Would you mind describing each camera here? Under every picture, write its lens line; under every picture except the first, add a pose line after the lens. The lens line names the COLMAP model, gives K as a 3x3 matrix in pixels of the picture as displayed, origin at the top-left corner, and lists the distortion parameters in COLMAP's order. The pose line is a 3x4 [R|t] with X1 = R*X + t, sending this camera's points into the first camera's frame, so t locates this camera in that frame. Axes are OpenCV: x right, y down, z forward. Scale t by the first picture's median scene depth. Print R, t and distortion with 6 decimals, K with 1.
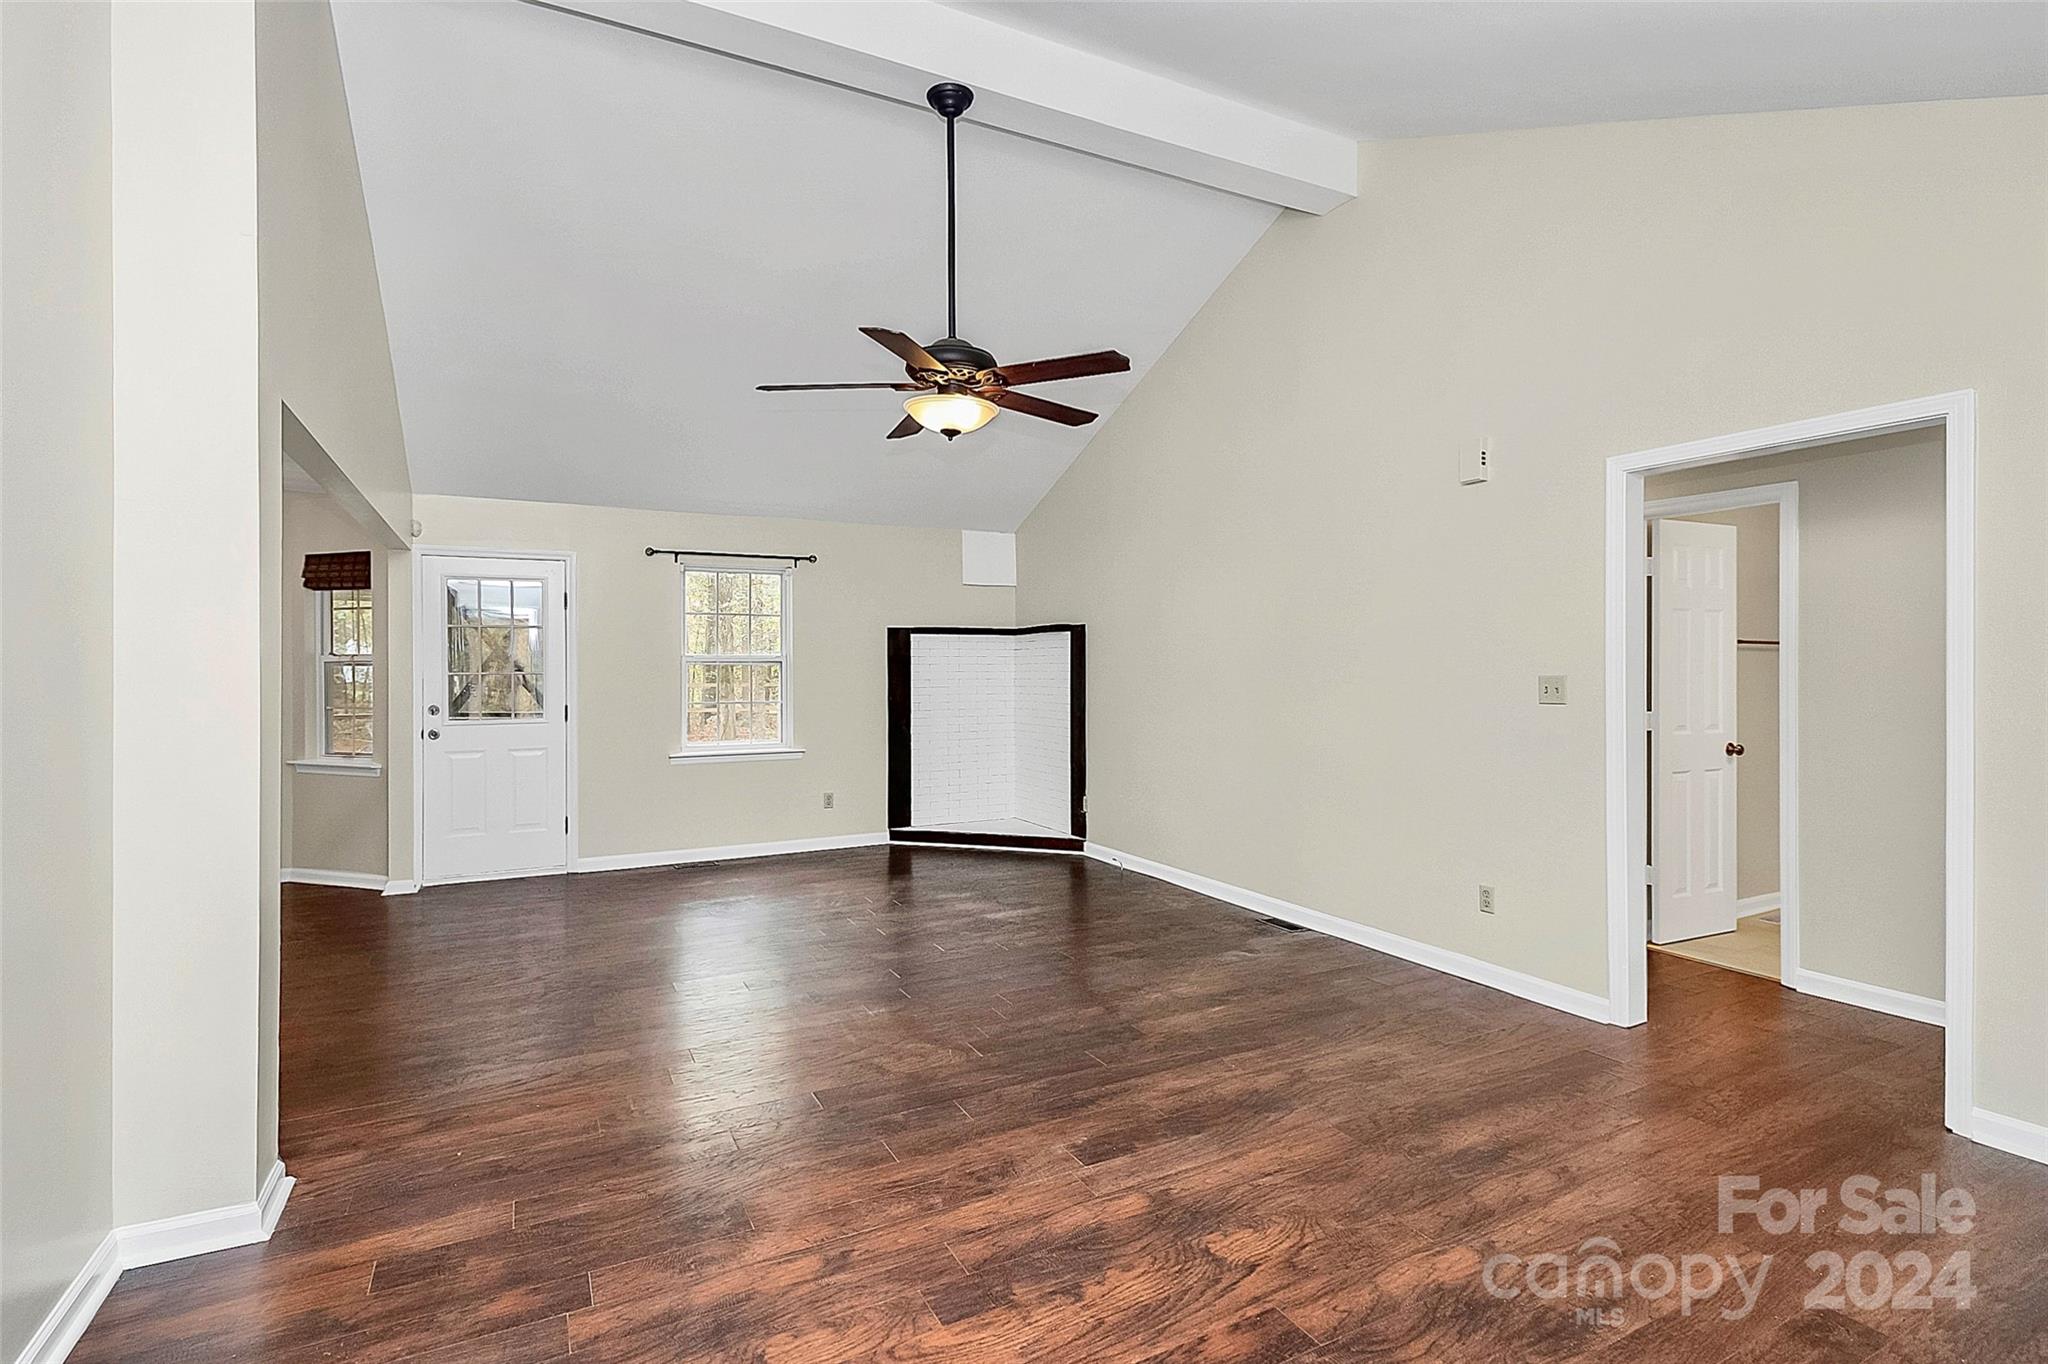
lens RADIAL K [[975.7, 0, 1017.6], [0, 975.7, 673.5], [0, 0, 1]] dist [-0.000625, -0.008611]
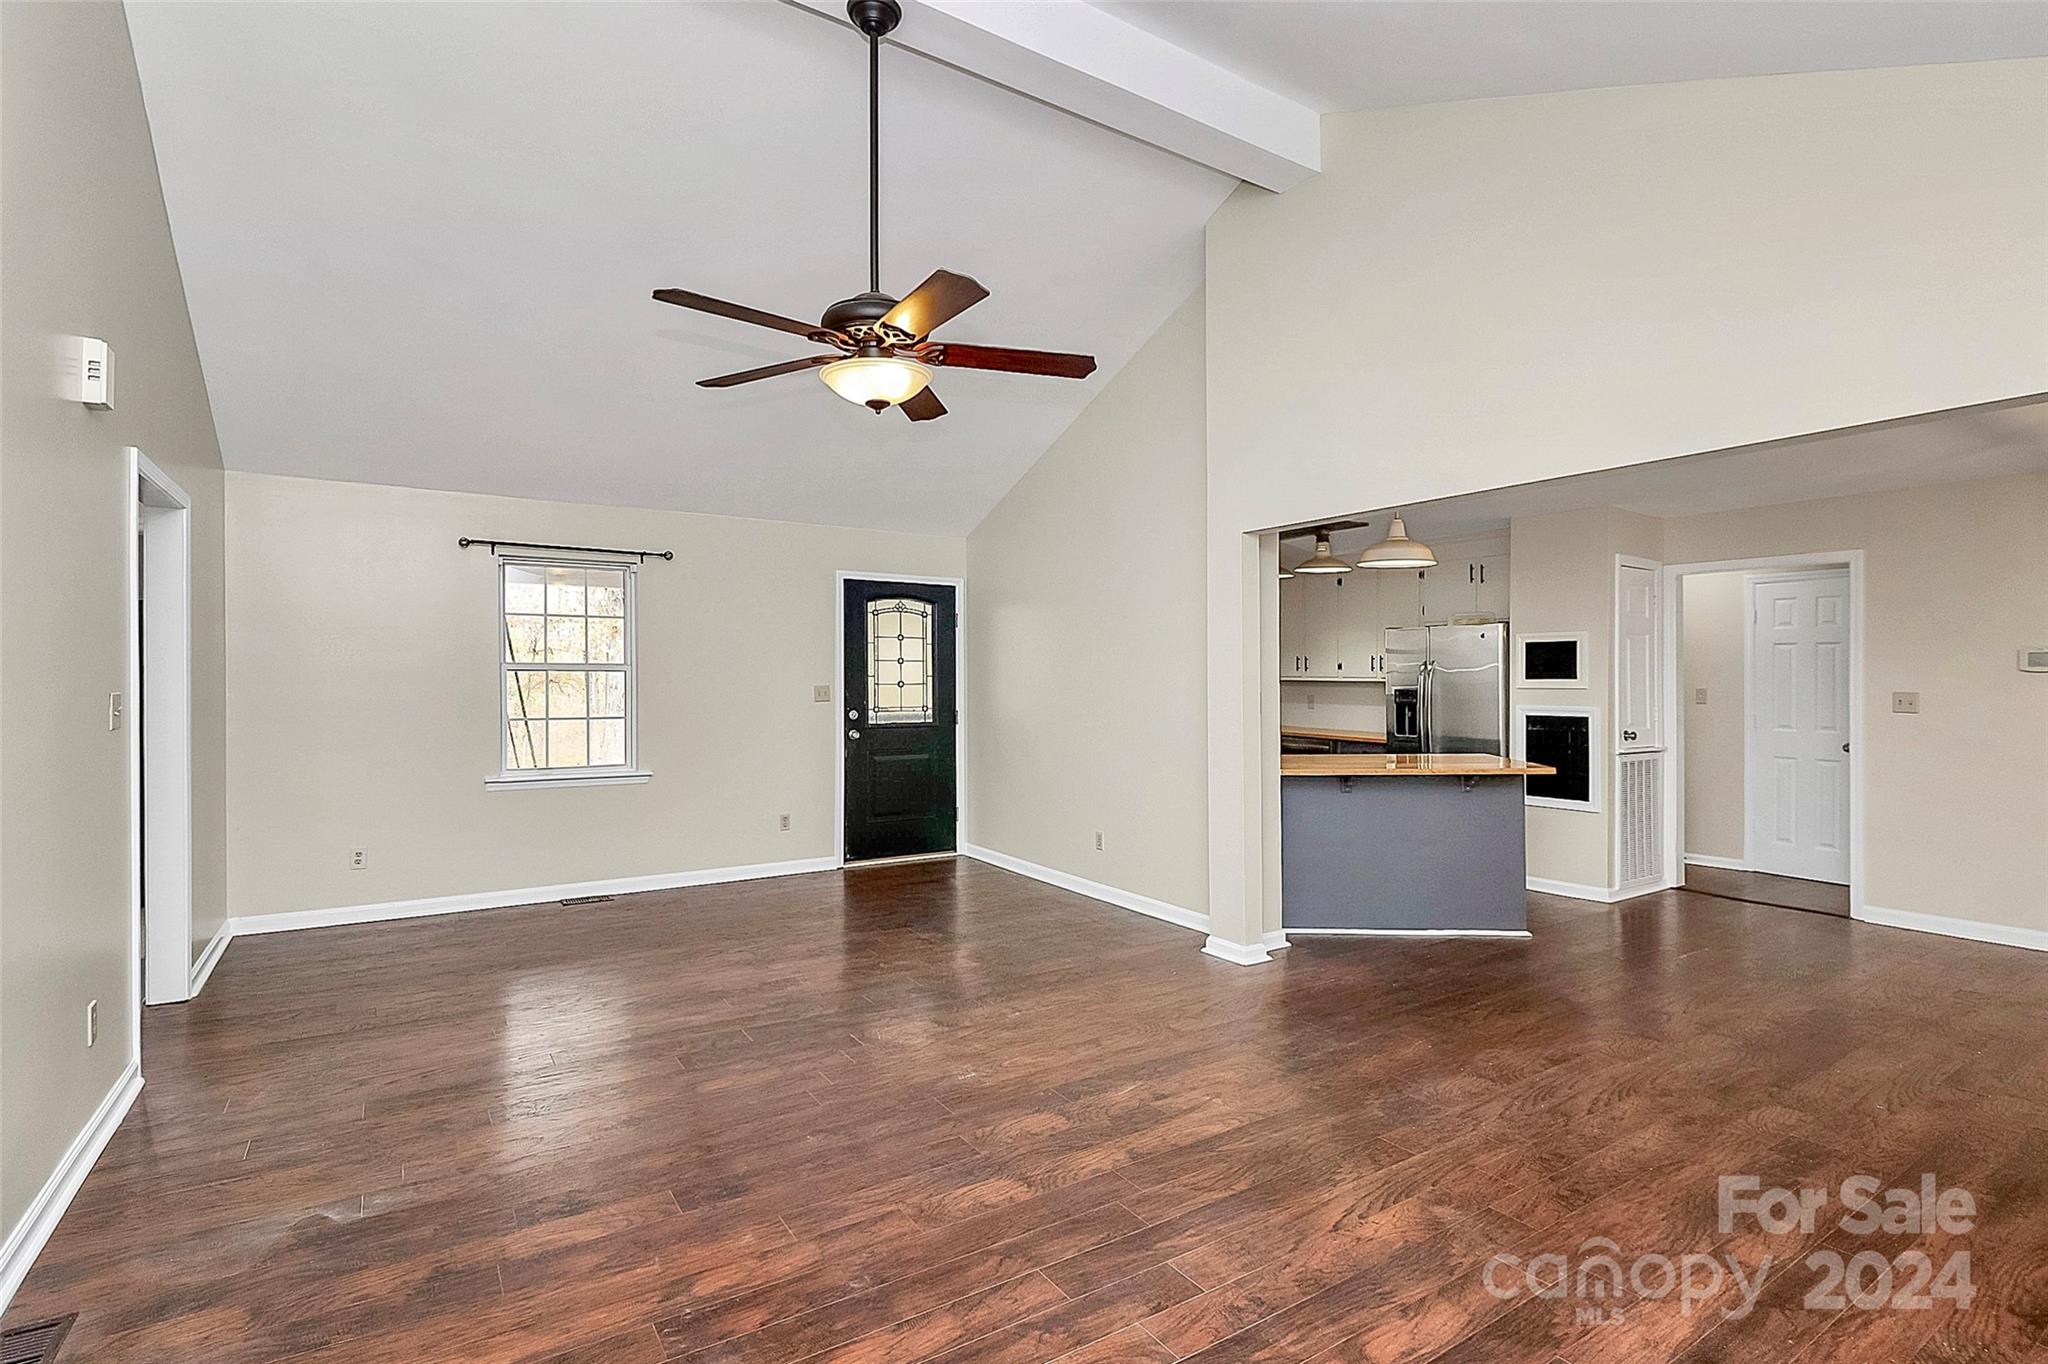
lens RADIAL K [[975.7, 0, 1002.6], [0, 975.7, 672.8], [0, 0, 1]] dist [-0.000625, -0.008611]
pose [[-0.997151, 0.003397, -0.075361, -0.070350], [0.003427, 0.999994, -0.000265, -0.007050], [0.075360, -0.000522, -0.997156, 1.182426]]
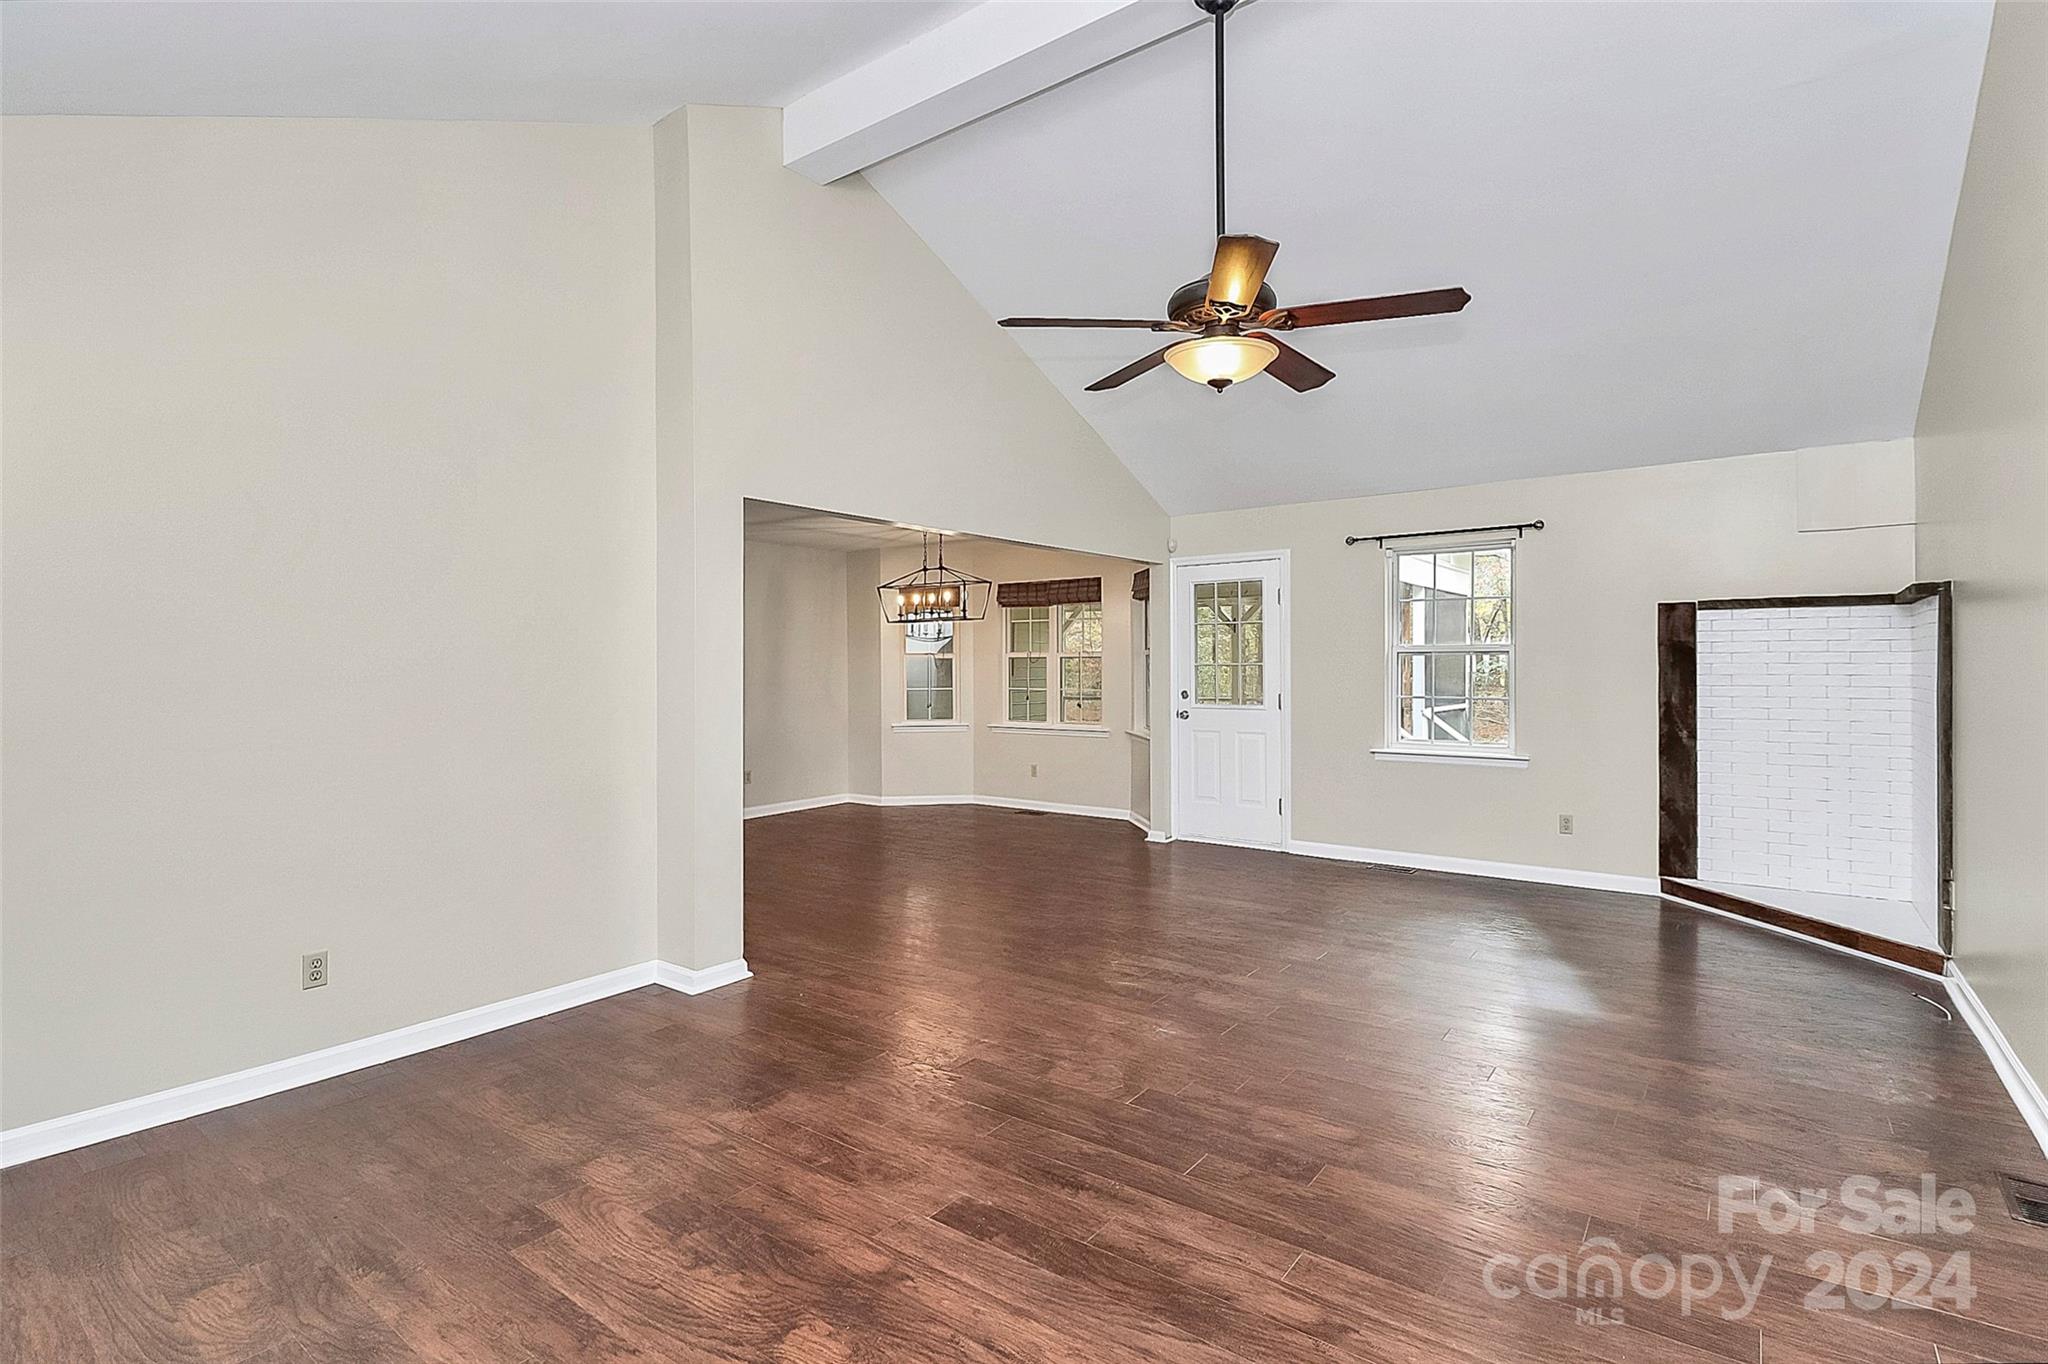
lens RADIAL K [[975.7, 0, 1025.4], [0, 975.7, 676.8], [0, 0, 1]] dist [-0.000625, -0.008611]
pose [[0.434799, 0.014796, -0.900406, 0.397841], [-0.002746, 0.999882, 0.015105, -0.002161], [0.900524, -0.004095, 0.434788, 0.303349]]
